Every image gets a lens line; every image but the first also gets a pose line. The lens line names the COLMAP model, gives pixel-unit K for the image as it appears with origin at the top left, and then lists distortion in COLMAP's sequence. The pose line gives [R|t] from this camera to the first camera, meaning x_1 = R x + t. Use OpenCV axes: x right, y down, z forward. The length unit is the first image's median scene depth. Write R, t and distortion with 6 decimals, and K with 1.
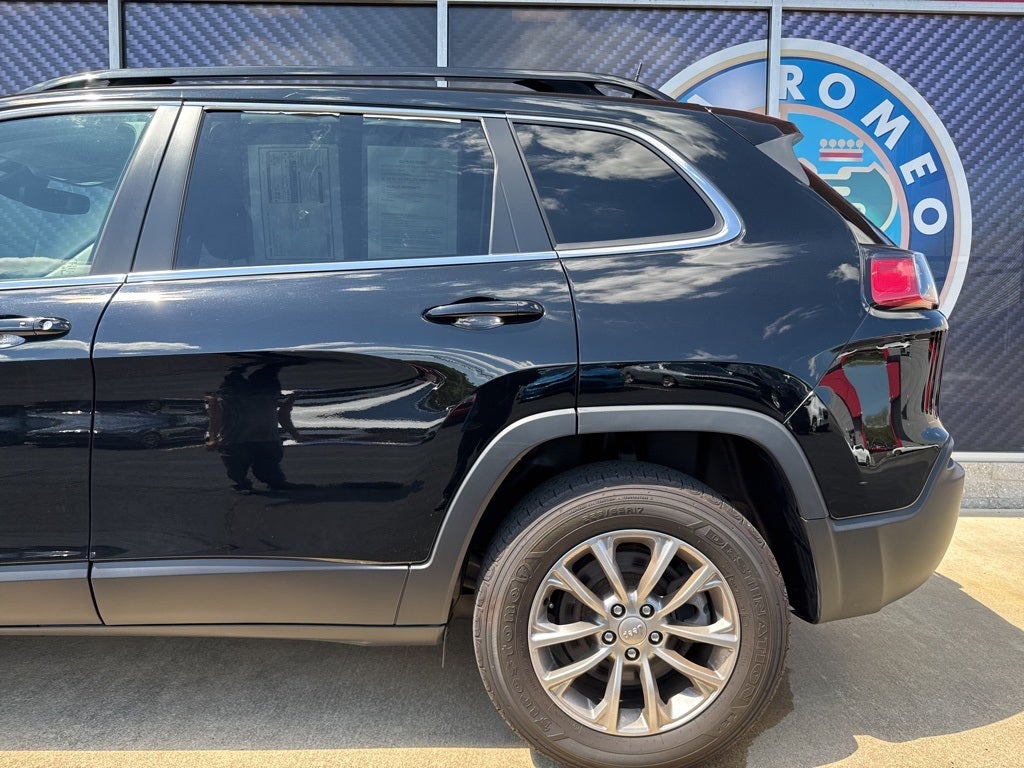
lens RADIAL K [[711.8, 0, 515.2], [0, 711.8, 383.3], [0, 0, 1]] dist [0.012435, -0.020180]
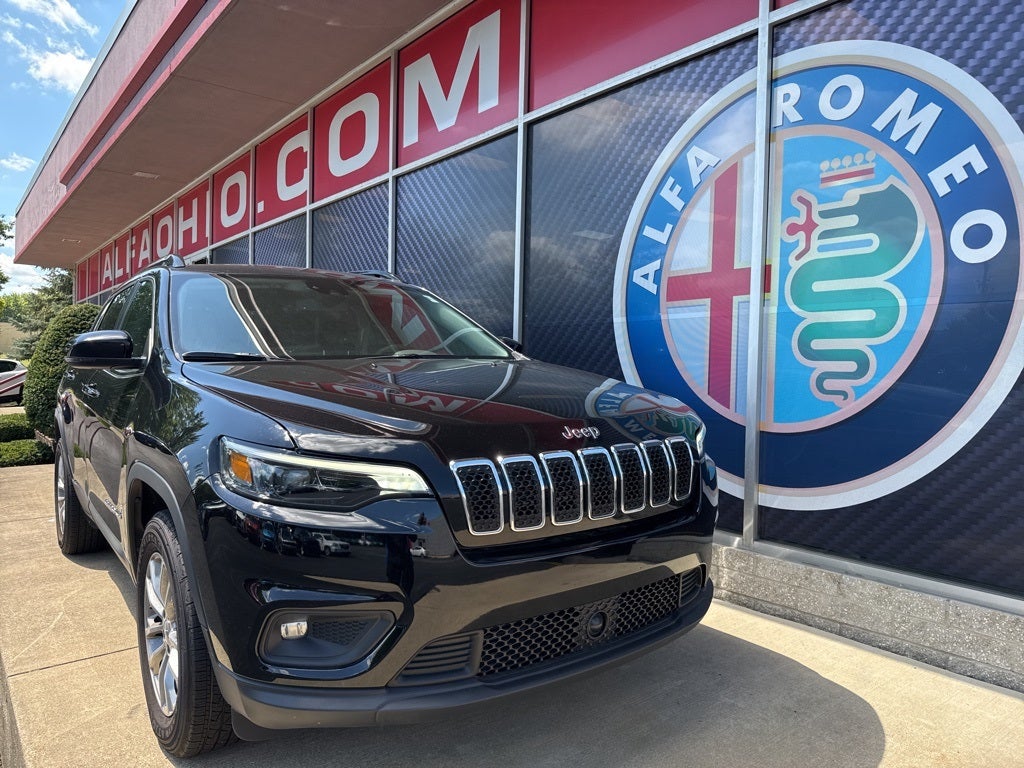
lens RADIAL K [[711.8, 0, 517.6], [0, 711.8, 381.4], [0, 0, 1]] dist [0.012435, -0.020180]
pose [[0.621279, 0.015714, -0.783432, 0.857959], [-0.077747, 0.996102, -0.041675, -0.037209], [0.779723, 0.086802, 0.620079, 0.262515]]
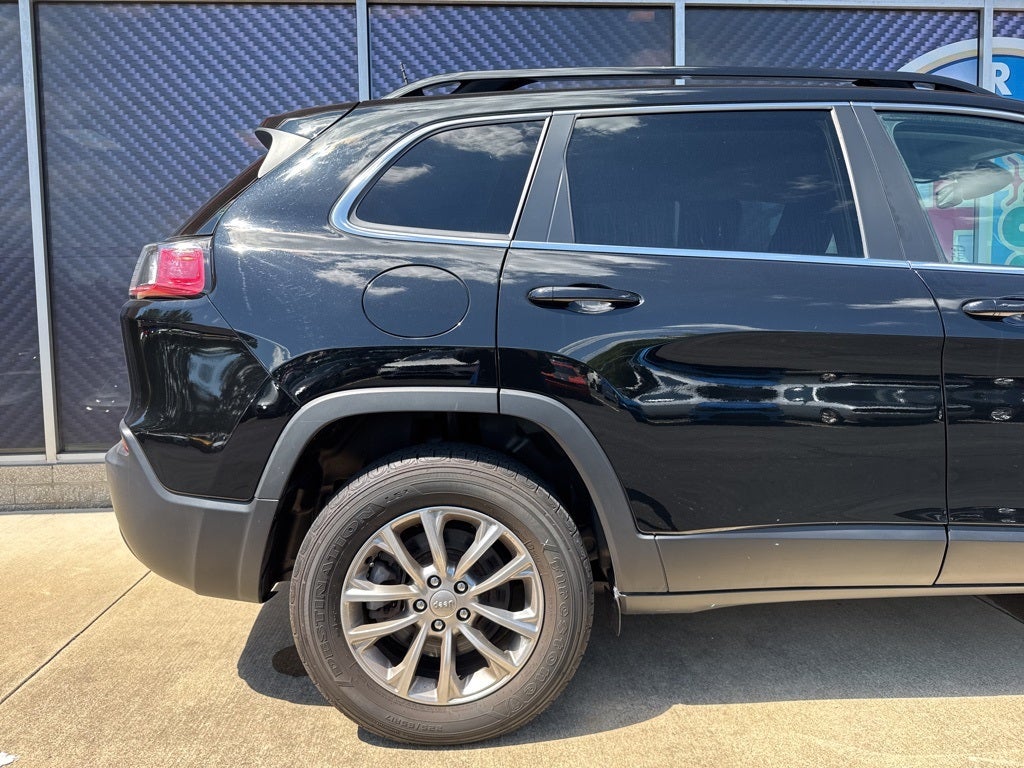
lens RADIAL K [[711.8, 0, 512.5], [0, 711.8, 383.4], [0, 0, 1]] dist [0.012435, -0.020180]
pose [[0.998247, -0.031460, 0.050133, -0.407668], [0.031333, 0.999504, 0.003316, 0.005496], [-0.050213, -0.001739, 0.998737, -0.023201]]
